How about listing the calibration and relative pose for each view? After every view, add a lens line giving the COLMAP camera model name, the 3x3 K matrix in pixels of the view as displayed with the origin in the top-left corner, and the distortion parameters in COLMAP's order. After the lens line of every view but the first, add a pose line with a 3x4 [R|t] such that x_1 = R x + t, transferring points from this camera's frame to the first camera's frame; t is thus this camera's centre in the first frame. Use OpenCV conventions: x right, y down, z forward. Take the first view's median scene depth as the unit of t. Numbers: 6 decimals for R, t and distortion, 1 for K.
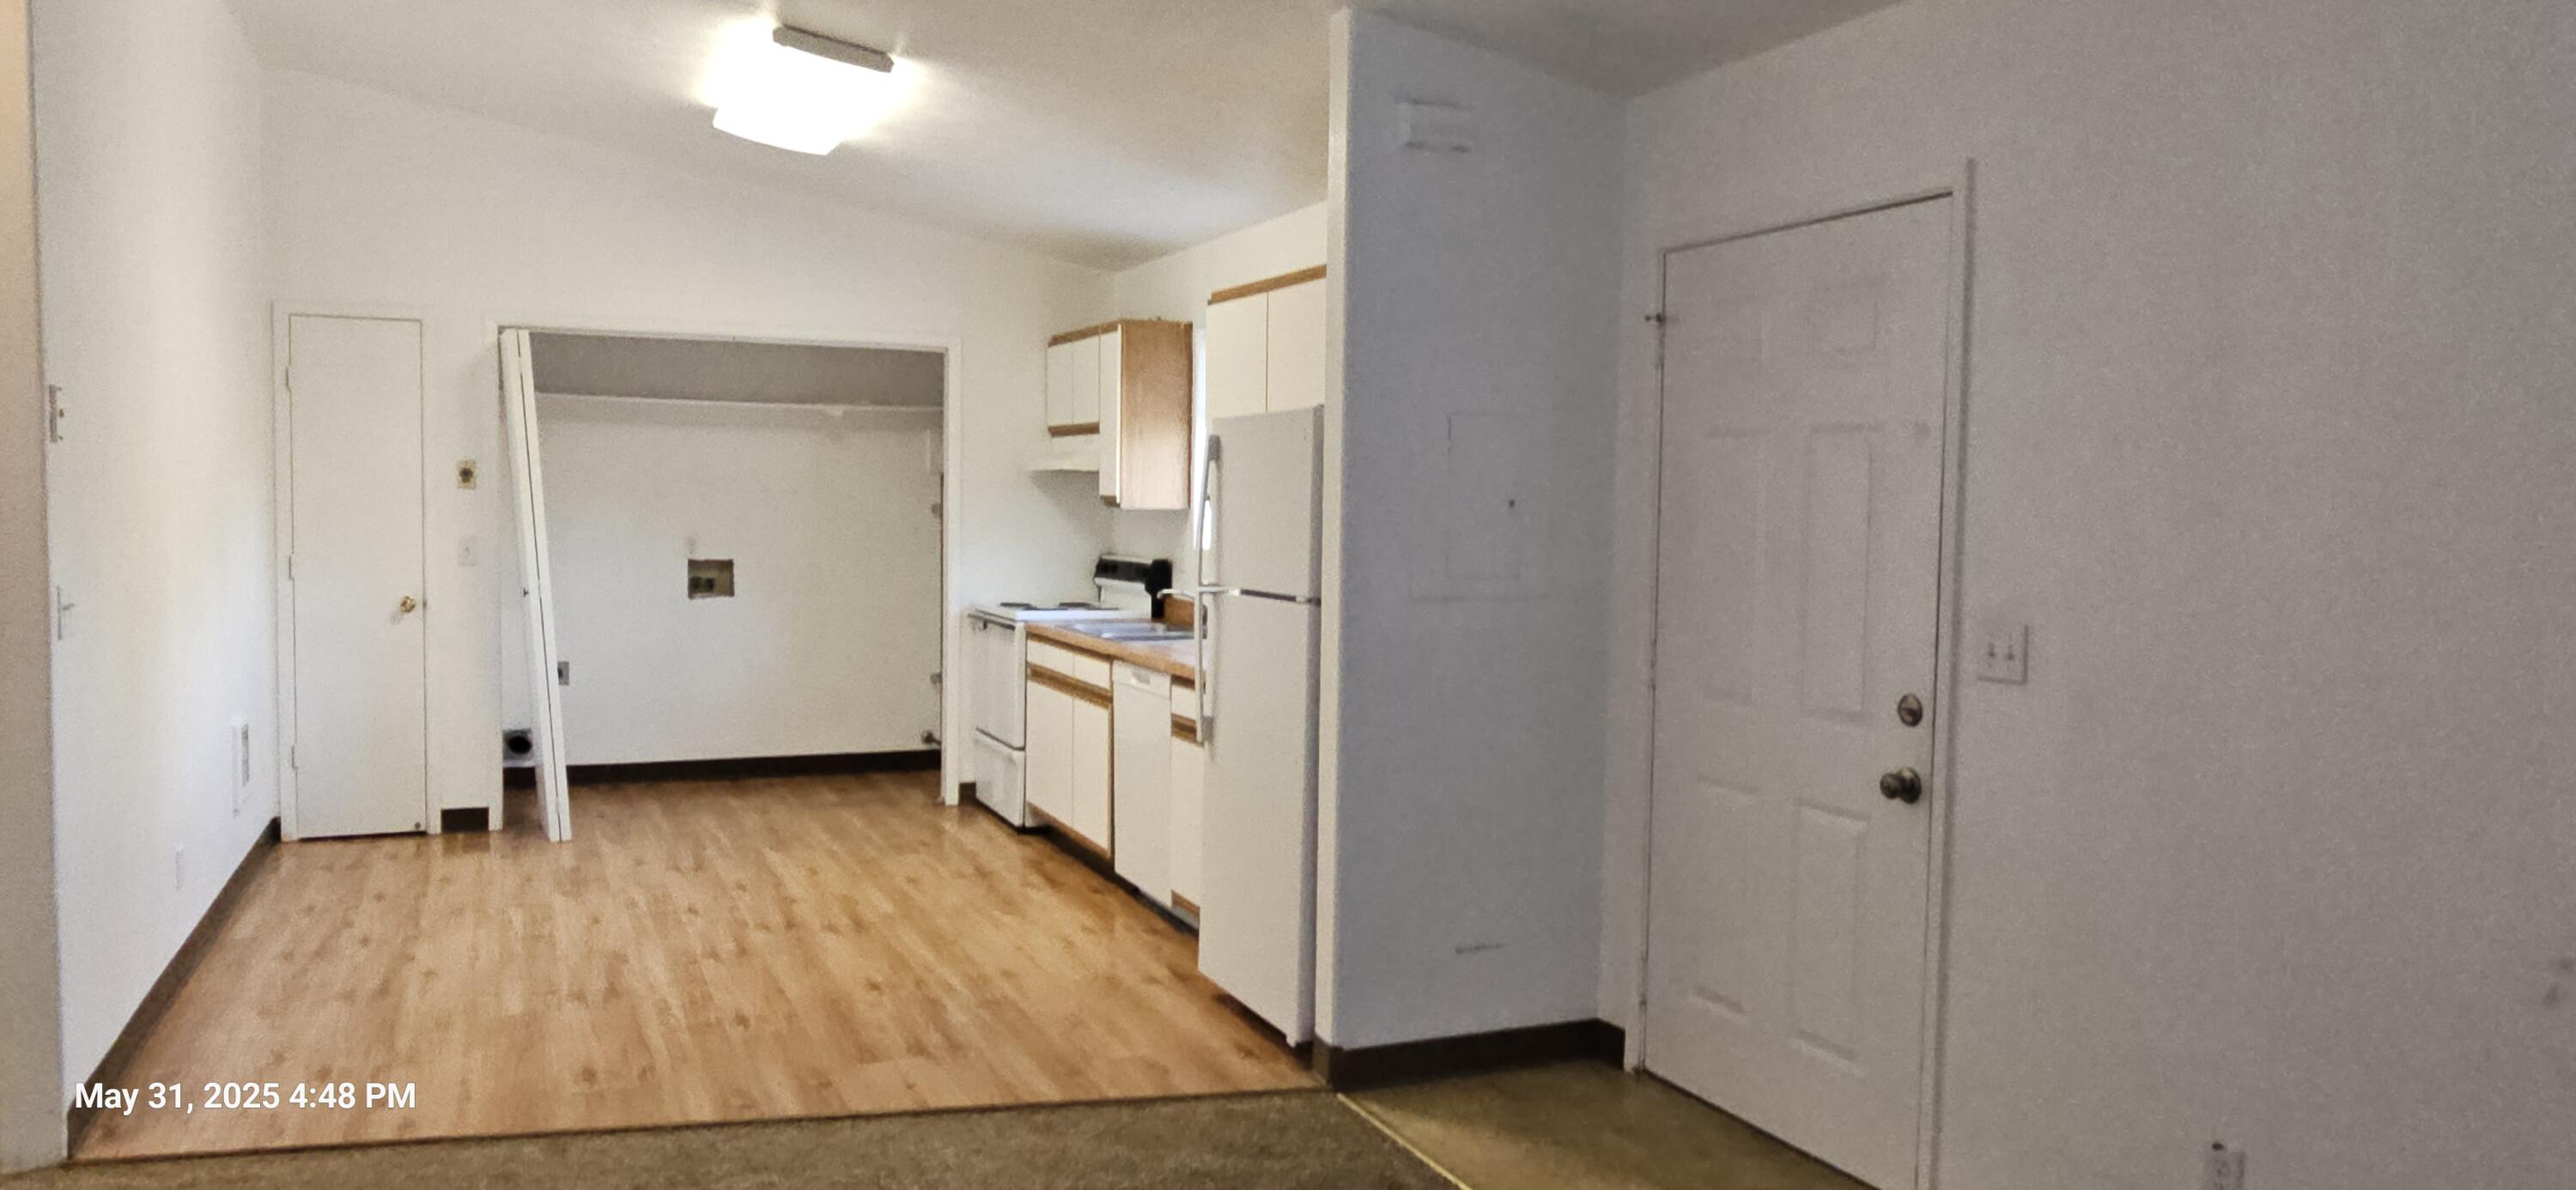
lens RADIAL K [[1711.1, 0, 1288.0], [0, 1711.1, 595.0], [0, 0, 1]] dist [0.003698, 0.000707]
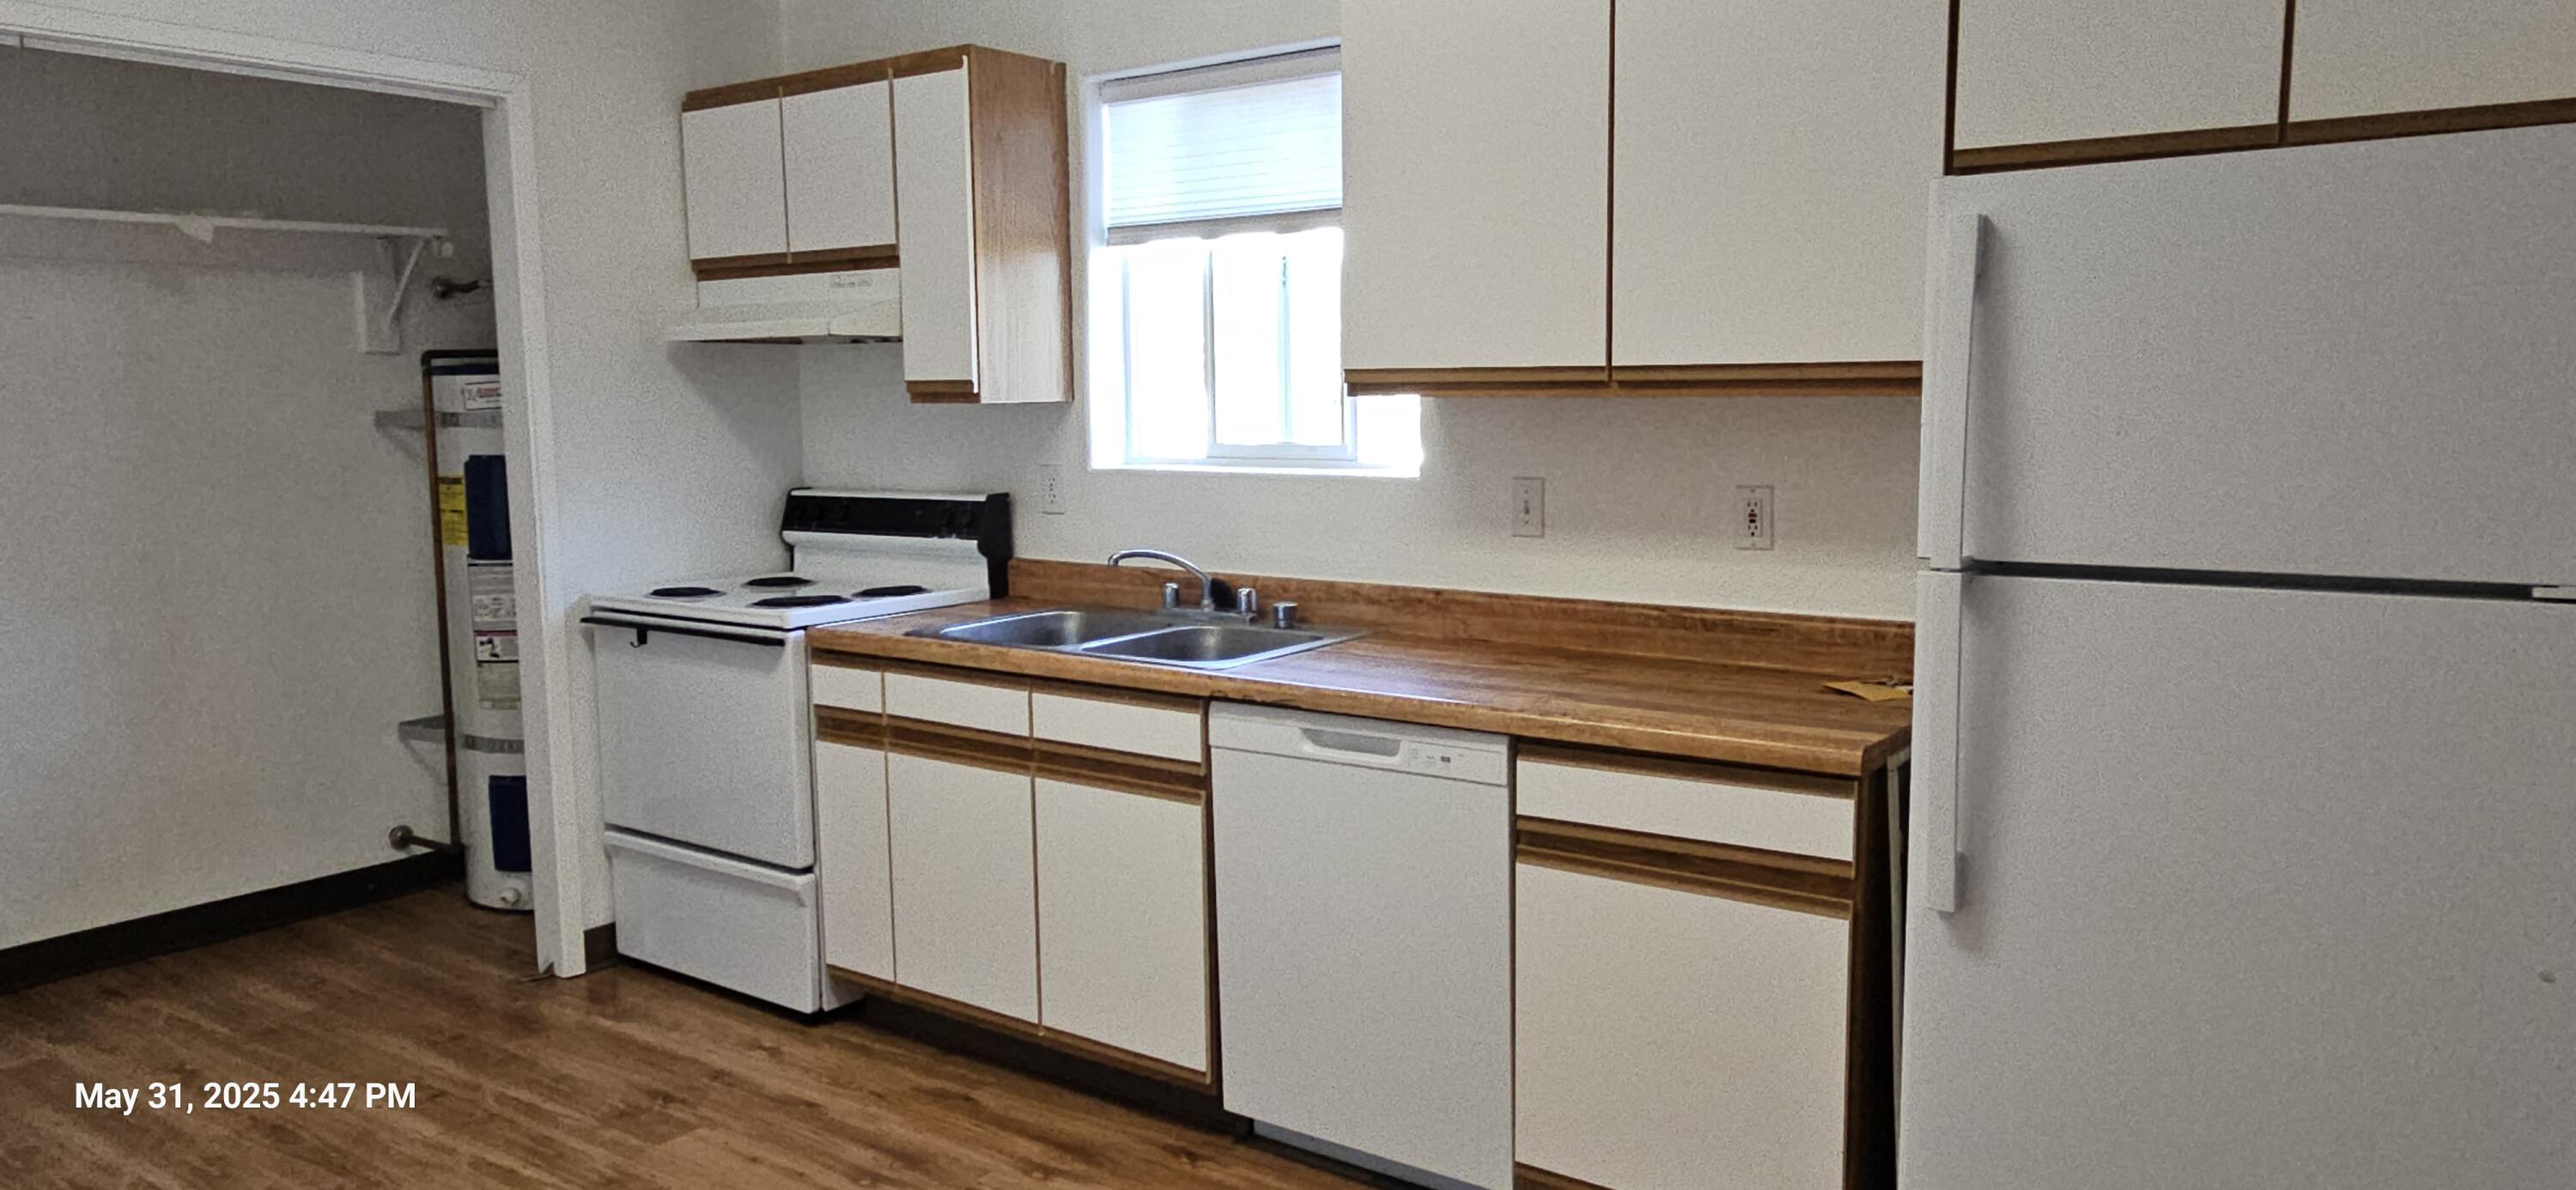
lens RADIAL K [[1711.1, 0, 1288.0], [0, 1711.1, 595.0], [0, 0, 1]] dist [0.003698, 0.000707]
pose [[0.870067, -0.085375, 0.485483, -0.272832], [0.054058, 0.995473, 0.078179, -0.026920], [-0.489960, -0.041777, 0.870743, 0.466876]]
